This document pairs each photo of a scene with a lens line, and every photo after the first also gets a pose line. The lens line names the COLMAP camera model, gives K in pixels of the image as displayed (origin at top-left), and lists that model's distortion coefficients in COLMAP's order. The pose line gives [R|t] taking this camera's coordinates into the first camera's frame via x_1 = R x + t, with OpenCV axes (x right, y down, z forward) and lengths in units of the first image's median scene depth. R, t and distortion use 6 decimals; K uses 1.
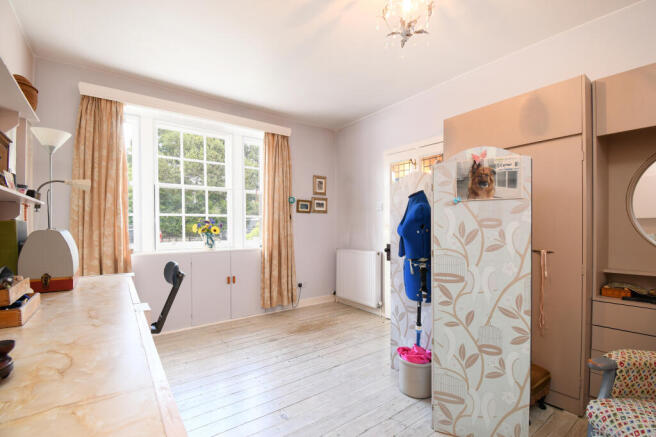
lens RADIAL K [[293.0, 0, 331.0], [0, 293.0, 222.5], [0, 0, 1]] dist [0.001073, -0.014335]
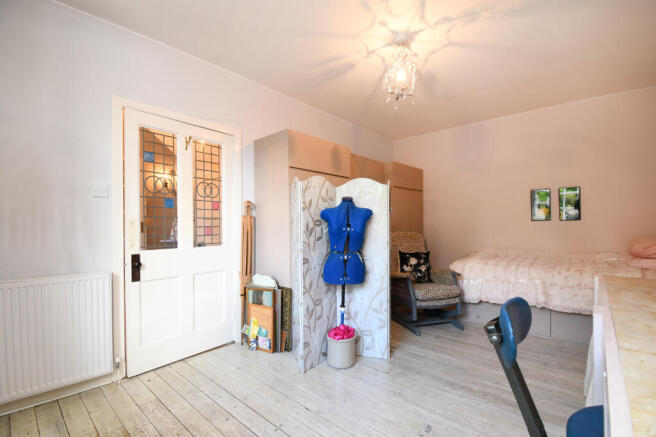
lens RADIAL K [[293.0, 0, 331.0], [0, 293.0, 222.5], [0, 0, 1]] dist [0.001073, -0.014335]
pose [[-0.188738, 0.009600, 0.981981, -0.794510], [-0.003680, 0.999938, -0.010483, 0.014770], [-0.982021, -0.005592, -0.188691, 1.160649]]
